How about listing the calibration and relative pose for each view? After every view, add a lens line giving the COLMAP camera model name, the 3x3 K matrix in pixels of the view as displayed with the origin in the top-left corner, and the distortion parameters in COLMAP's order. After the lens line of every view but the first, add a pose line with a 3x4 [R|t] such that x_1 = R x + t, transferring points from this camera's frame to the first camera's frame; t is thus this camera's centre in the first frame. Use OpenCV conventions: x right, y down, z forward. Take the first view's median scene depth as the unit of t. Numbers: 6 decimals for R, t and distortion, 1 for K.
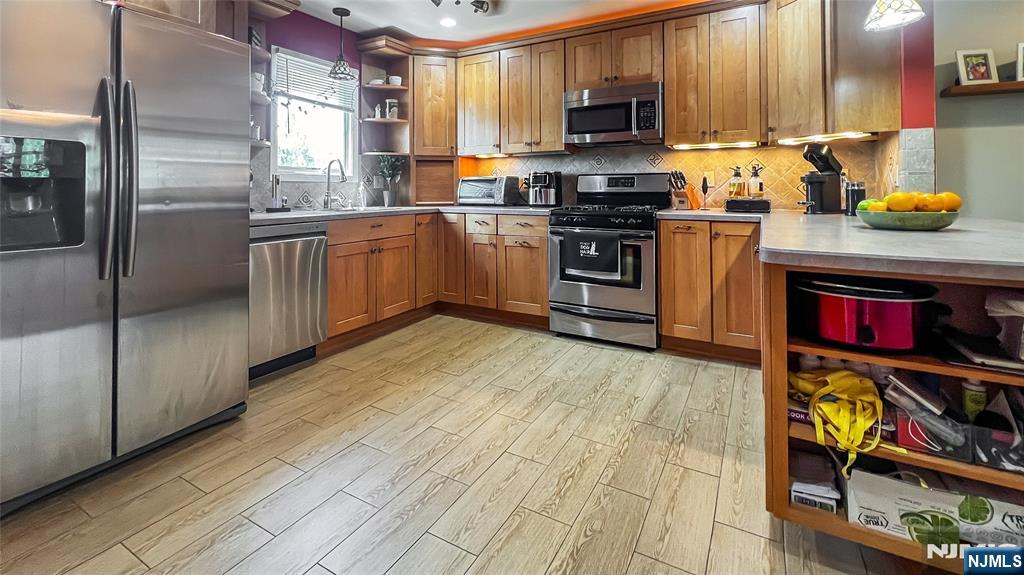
lens RADIAL K [[450.9, 0, 520.2], [0, 450.9, 196.3], [0, 0, 1]] dist [-0.014576, 0.000887]
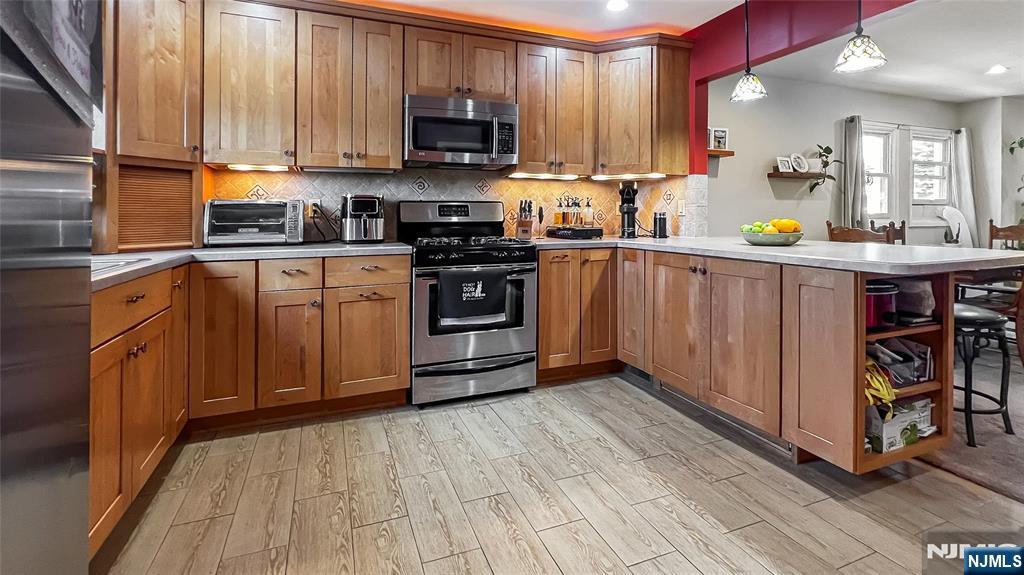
lens RADIAL K [[450.9, 0, 505.3], [0, 450.9, 230.2], [0, 0, 1]] dist [-0.014576, 0.000887]
pose [[0.629195, -0.022343, 0.776927, -0.426008], [0.017659, 0.999740, 0.014450, -0.005116], [-0.777047, 0.004628, 0.629425, 0.403470]]
